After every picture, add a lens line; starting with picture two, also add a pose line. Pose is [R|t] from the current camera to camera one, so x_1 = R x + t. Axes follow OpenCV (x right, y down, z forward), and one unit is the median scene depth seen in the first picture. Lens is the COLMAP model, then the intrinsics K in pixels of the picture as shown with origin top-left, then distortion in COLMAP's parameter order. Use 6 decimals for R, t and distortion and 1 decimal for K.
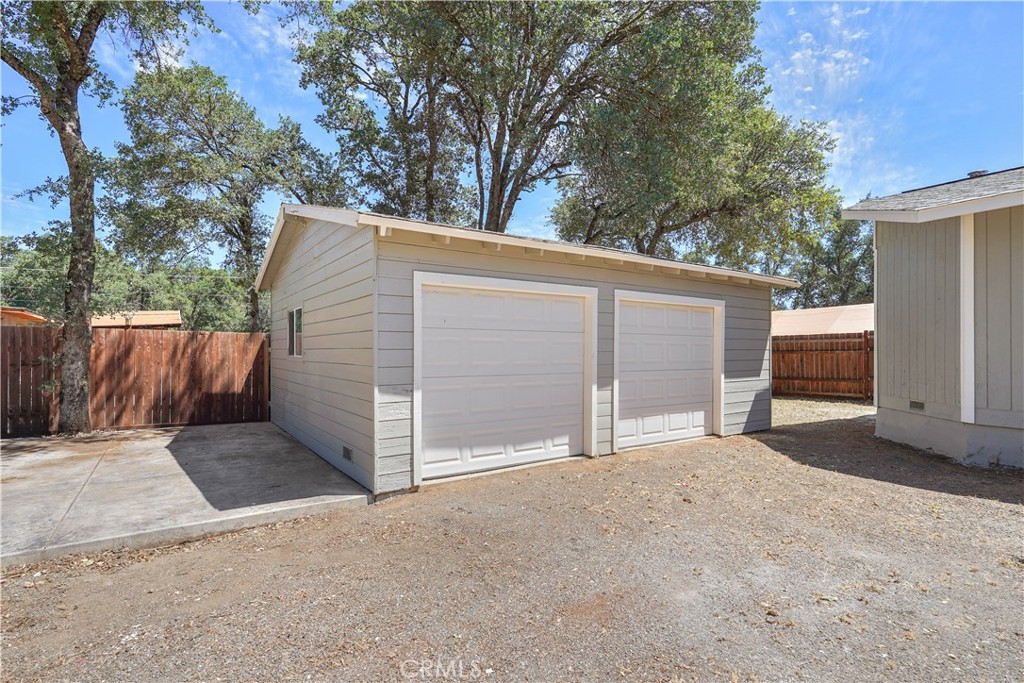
lens RADIAL K [[493.0, 0, 510.9], [0, 493.0, 346.8], [0, 0, 1]] dist [0.009720, 0.000850]
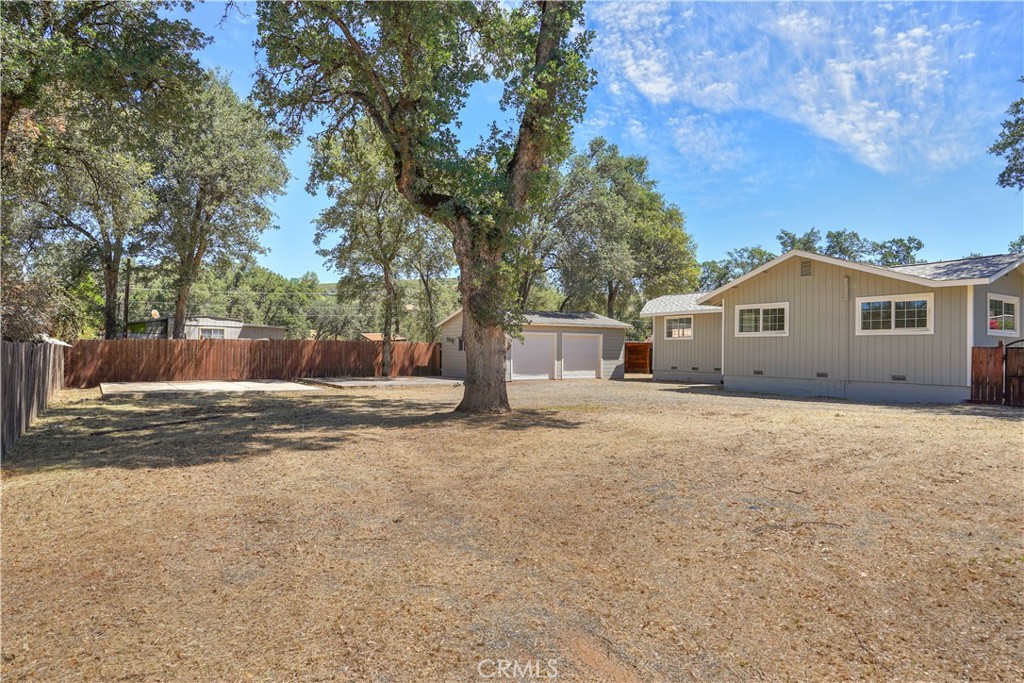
lens RADIAL K [[696.3, 0, 512.0], [0, 696.3, 341.5], [0, 0, 1]] dist [-0.001045, 0.001010]
pose [[0.999390, -0.000046, 0.034918, -0.242229], [-0.000059, 0.999995, 0.003006, -0.052813], [-0.034918, -0.003007, 0.999386, -3.052879]]
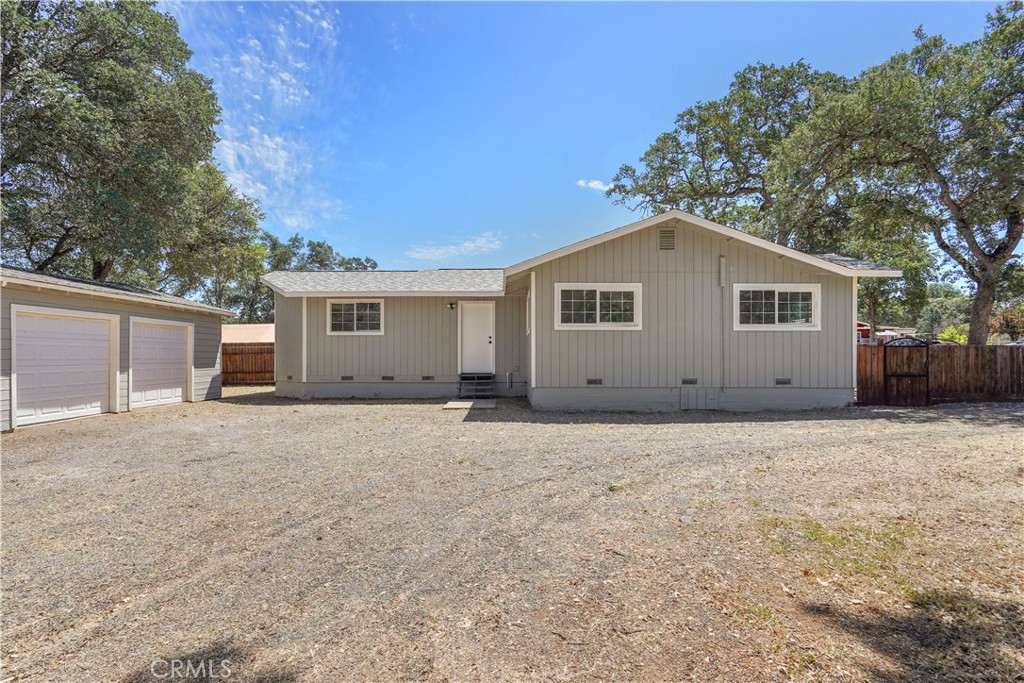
lens RADIAL K [[509.4, 0, 513.3], [0, 509.4, 355.4], [0, 0, 1]] dist [0.002916, 0.000198]
pose [[0.533659, 0.000849, 0.845699, -0.481466], [-0.008416, 0.999955, 0.004307, 0.002006], [-0.845658, -0.009416, 0.533642, -0.895566]]
